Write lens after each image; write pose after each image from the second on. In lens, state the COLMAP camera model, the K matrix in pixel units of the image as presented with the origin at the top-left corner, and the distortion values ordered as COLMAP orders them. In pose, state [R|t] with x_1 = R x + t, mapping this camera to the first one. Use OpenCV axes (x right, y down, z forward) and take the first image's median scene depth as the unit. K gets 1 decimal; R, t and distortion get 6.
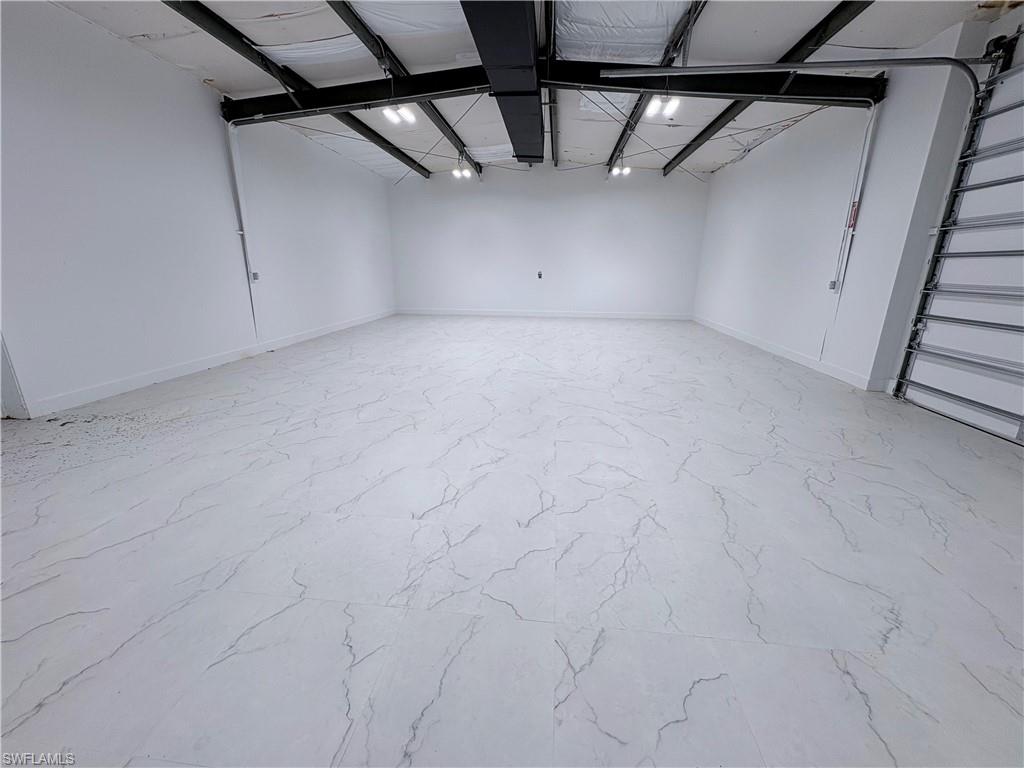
lens RADIAL K [[408.2, 0, 512.0], [0, 408.2, 384.0], [0, 0, 1]] dist [0.001052, -0.000099]
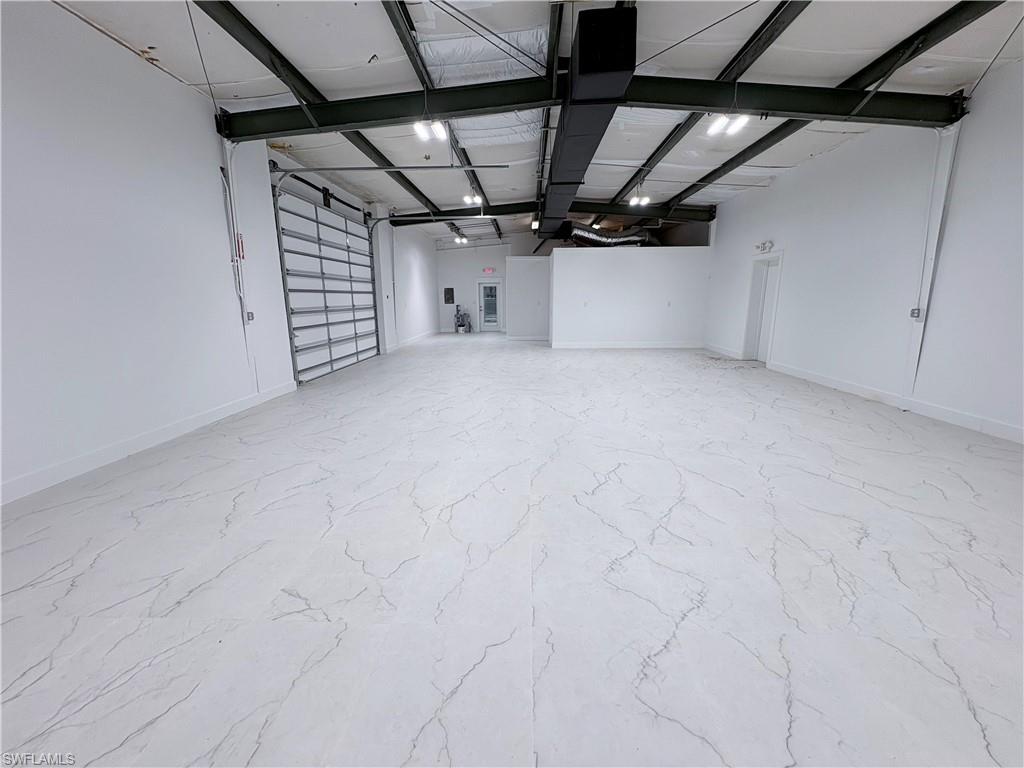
lens RADIAL K [[408.2, 0, 512.0], [0, 408.2, 384.0], [0, 0, 1]] dist [0.001052, -0.000099]
pose [[-0.997695, 0.008805, -0.067291, 0.257754], [-0.023843, 0.882855, 0.469041, -0.633012], [0.063538, 0.469564, -0.880609, 2.188578]]
